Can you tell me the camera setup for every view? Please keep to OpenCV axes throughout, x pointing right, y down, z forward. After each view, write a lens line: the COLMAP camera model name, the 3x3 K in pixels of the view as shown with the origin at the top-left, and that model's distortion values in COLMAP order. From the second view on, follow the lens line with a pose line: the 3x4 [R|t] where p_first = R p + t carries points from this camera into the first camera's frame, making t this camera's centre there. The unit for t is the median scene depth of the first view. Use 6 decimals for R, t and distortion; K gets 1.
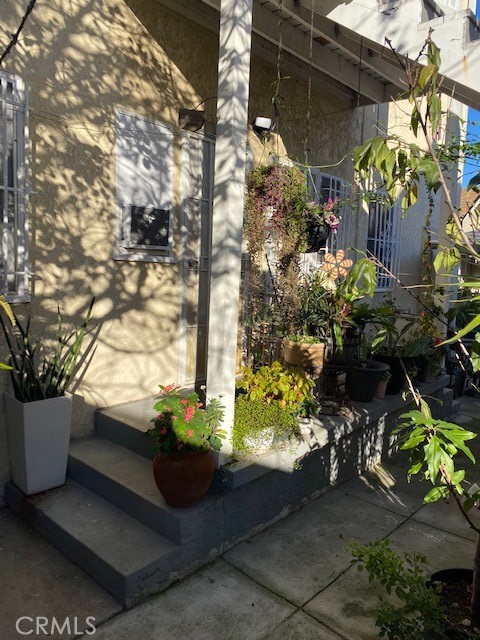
lens RADIAL K [[487.4, 0, 239.3], [0, 487.4, 321.4], [0, 0, 1]] dist [0.035988, -0.022750]
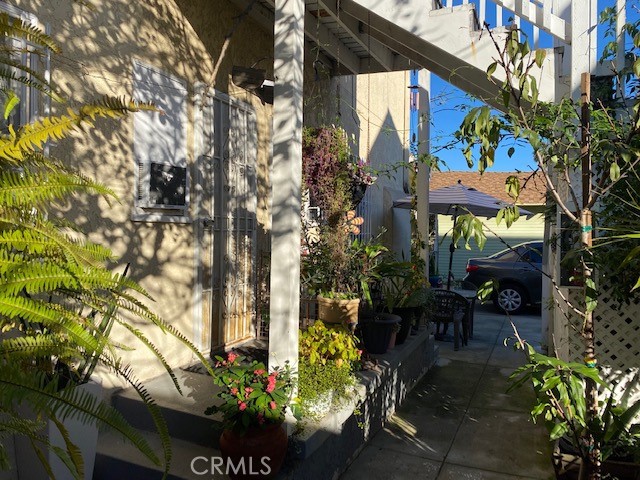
lens RADIAL K [[487.4, 0, 319.4], [0, 487.4, 237.3], [0, 0, 1]] dist [0.035988, -0.022750]
pose [[0.952169, -0.026770, 0.304396, -0.210251], [0.053136, 0.995484, -0.078662, -0.007326], [-0.300916, 0.091074, 0.949292, 0.044359]]
